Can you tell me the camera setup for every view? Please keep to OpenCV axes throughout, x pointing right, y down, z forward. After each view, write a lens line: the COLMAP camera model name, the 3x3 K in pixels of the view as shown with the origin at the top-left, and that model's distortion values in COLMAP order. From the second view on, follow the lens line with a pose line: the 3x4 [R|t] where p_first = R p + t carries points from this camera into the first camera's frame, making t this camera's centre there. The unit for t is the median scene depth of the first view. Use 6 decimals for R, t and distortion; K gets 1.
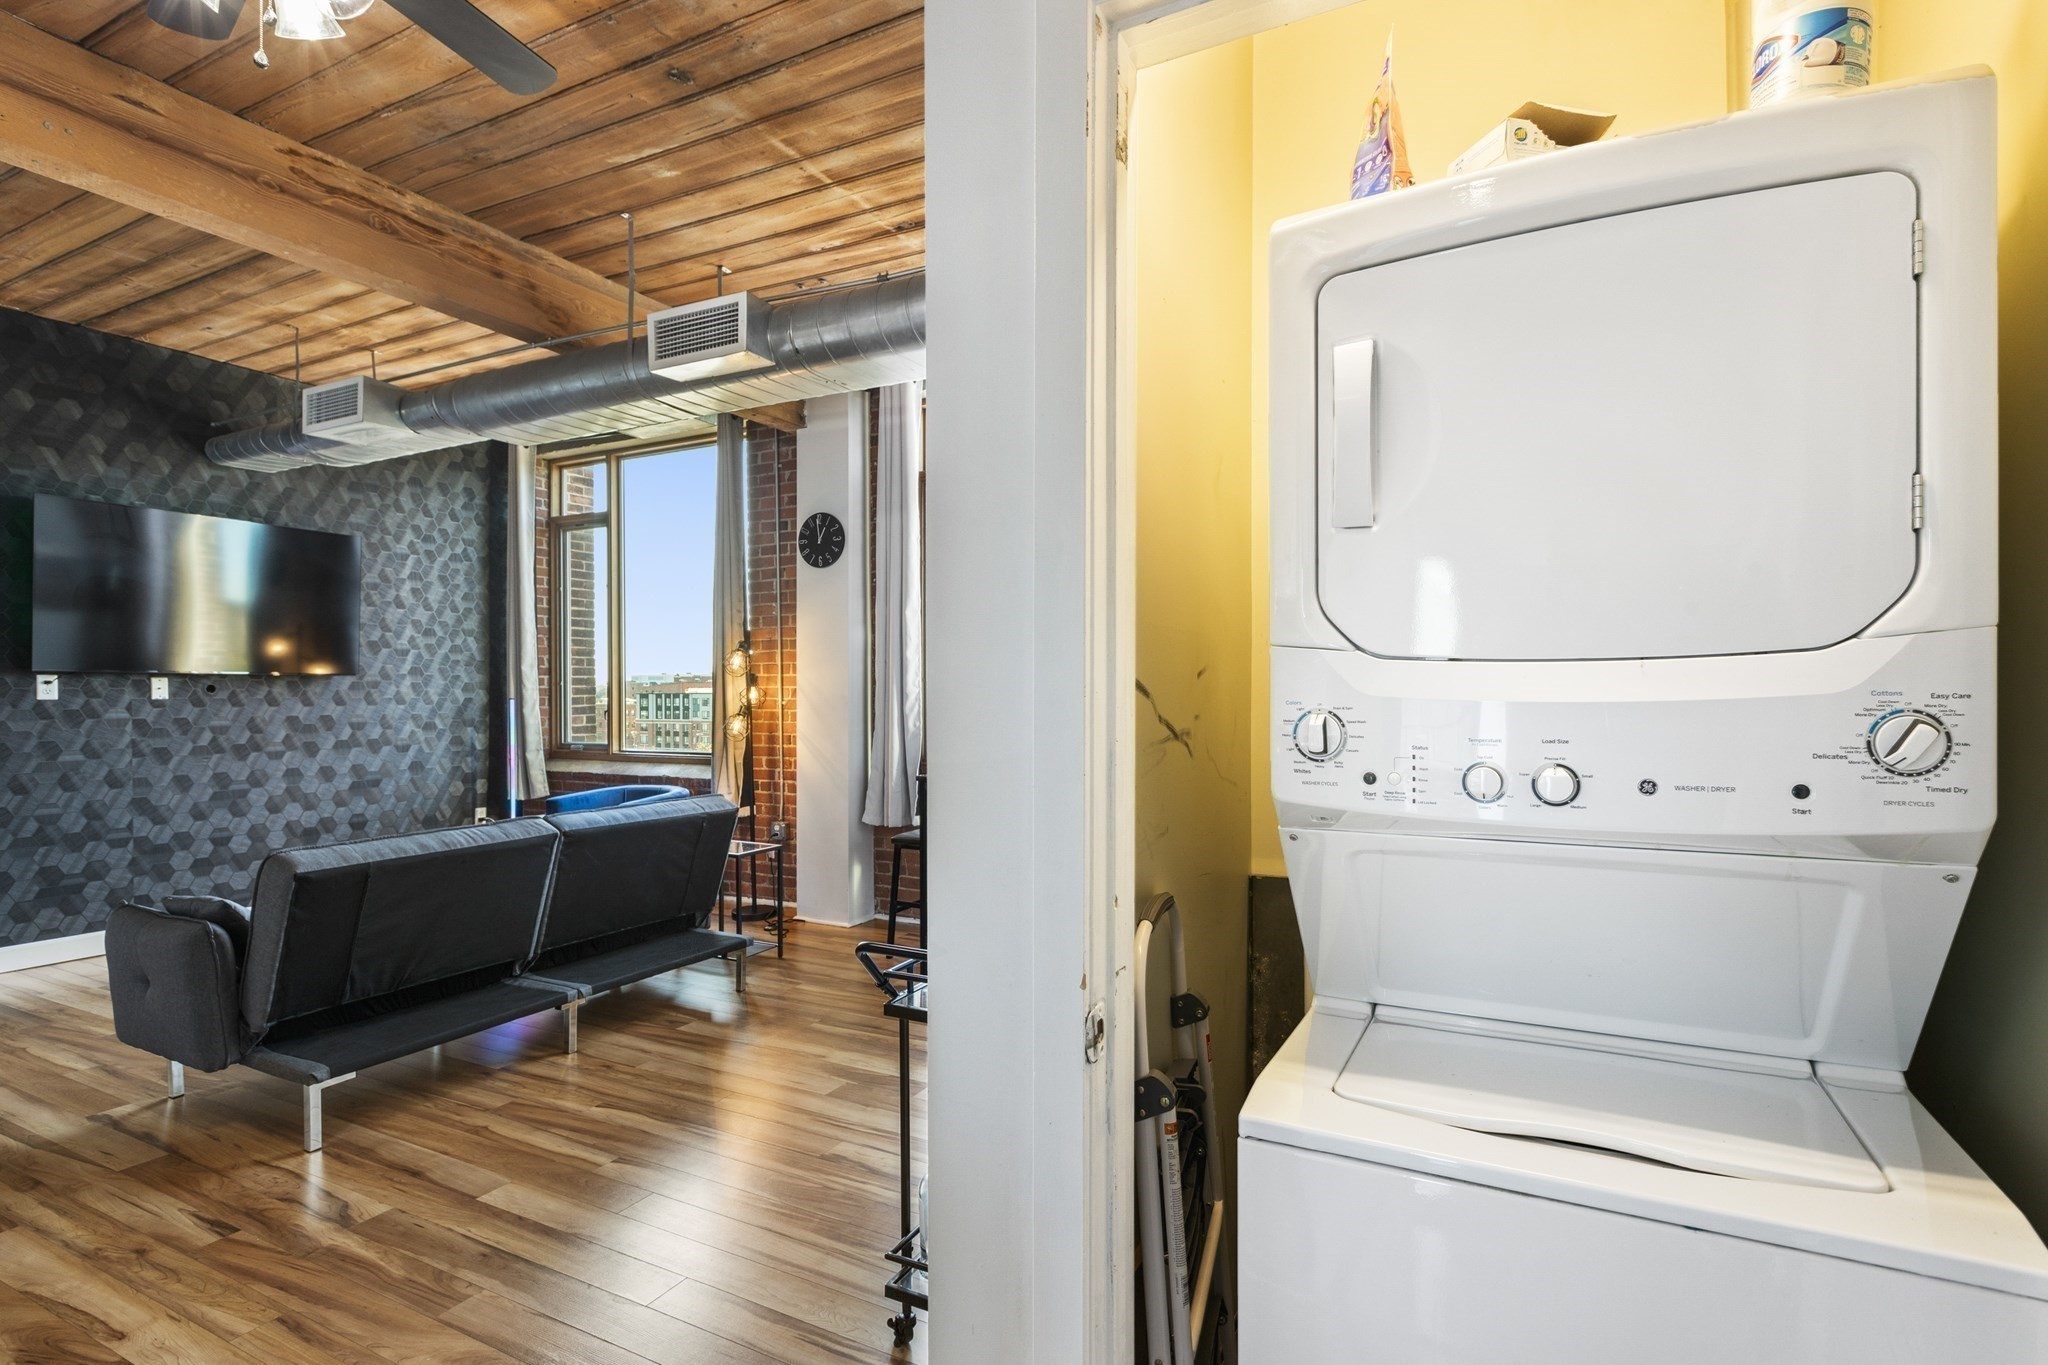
lens RADIAL K [[977.9, 0, 1033.3], [0, 977.9, 698.7], [0, 0, 1]] dist [-0.004616, -0.002050]
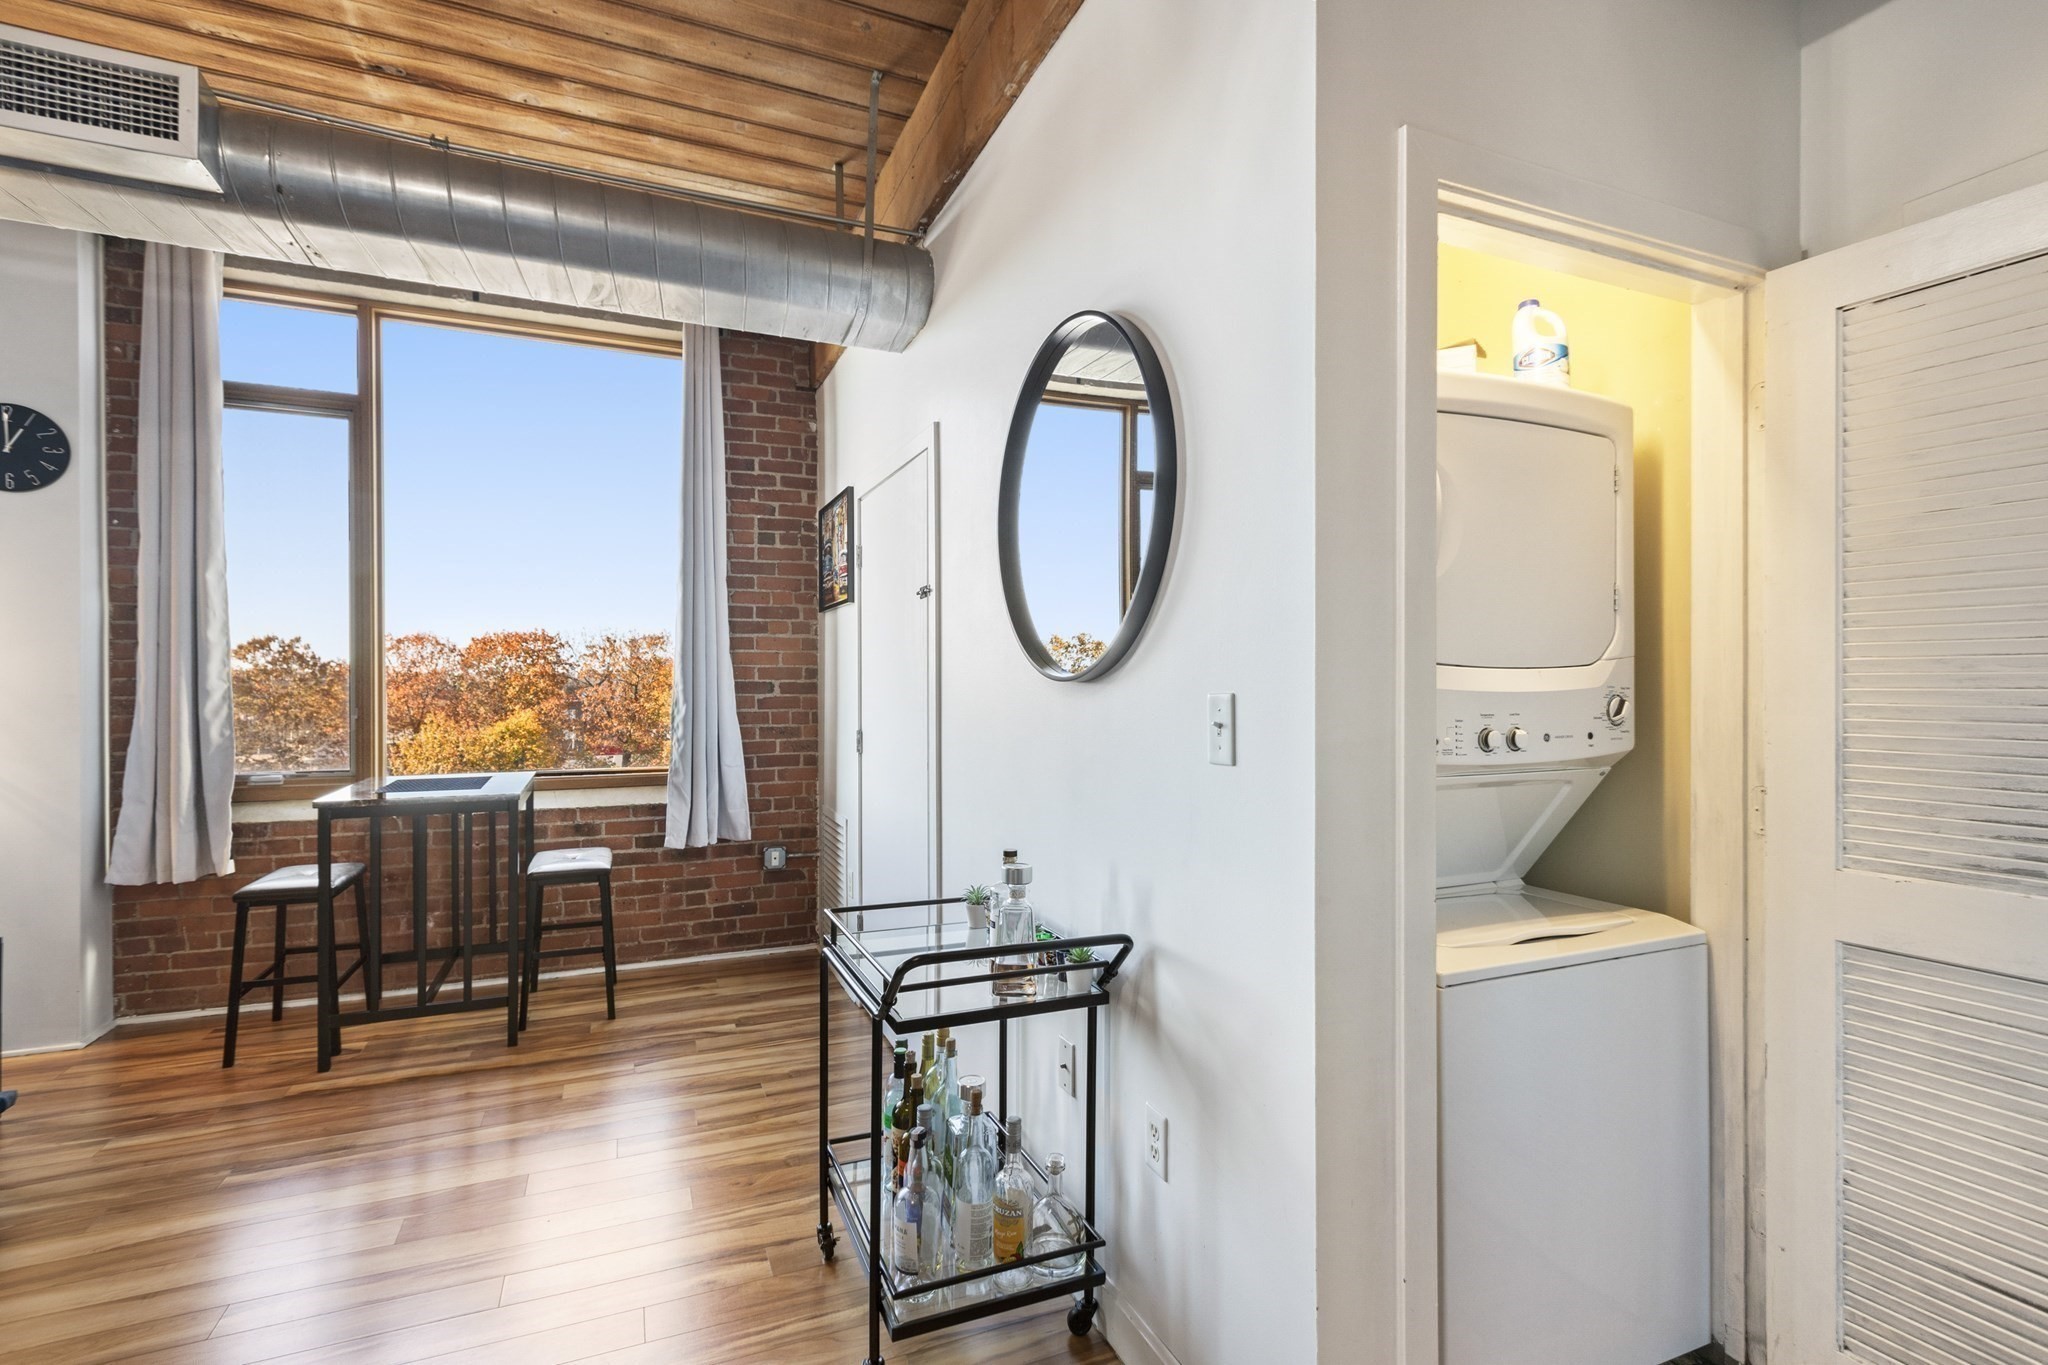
lens RADIAL K [[929.8, 0, 1025.5], [0, 929.8, 688.2], [0, 0, 1]] dist [0.003140, -0.000888]
pose [[0.644498, 0.000440, 0.764606, -0.307802], [0.005614, 0.999970, -0.005307, 0.000208], [-0.764585, 0.007713, 0.644476, 0.138945]]
